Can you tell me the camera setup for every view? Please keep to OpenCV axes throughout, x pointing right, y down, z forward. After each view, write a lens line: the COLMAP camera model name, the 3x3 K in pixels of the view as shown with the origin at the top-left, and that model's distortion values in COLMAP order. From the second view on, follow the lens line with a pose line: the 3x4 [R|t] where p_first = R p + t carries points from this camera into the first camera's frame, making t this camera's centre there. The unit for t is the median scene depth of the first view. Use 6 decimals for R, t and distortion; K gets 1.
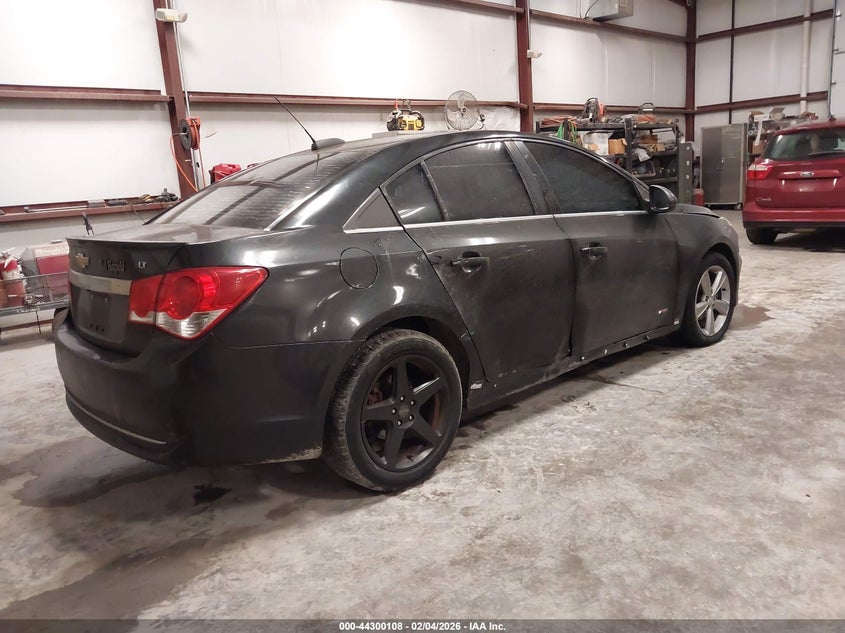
lens RADIAL K [[677.6, 0, 422.5], [0, 677.6, 316.5], [0, 0, 1]] dist [0.001861, 0.004412]
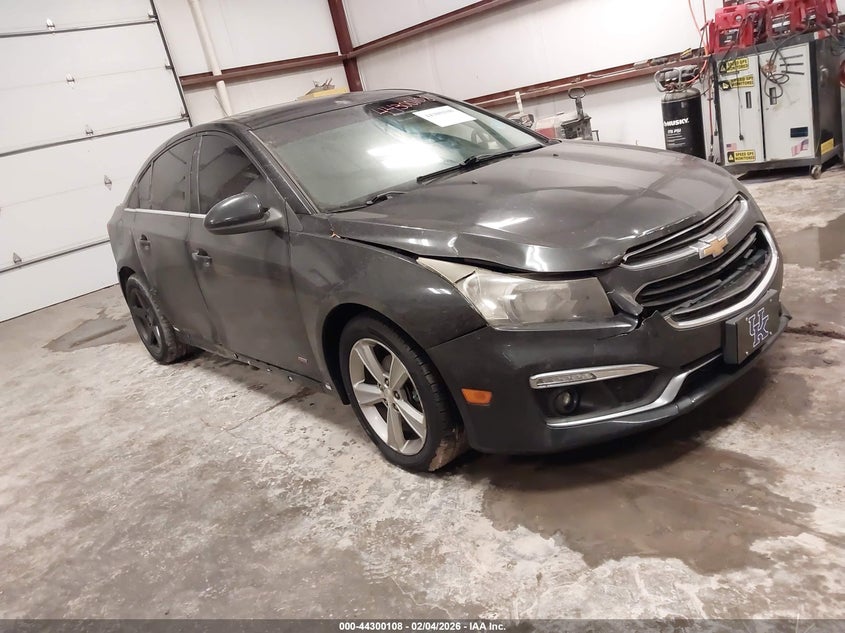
lens RADIAL K [[677.6, 0, 422.5], [0, 677.6, 316.5], [0, 0, 1]] dist [0.001861, 0.004412]
pose [[-0.030123, 0.364978, -0.930529, 1.082370], [0.016266, 0.931007, 0.364639, -0.335714], [0.999414, -0.004152, -0.033981, 1.236204]]
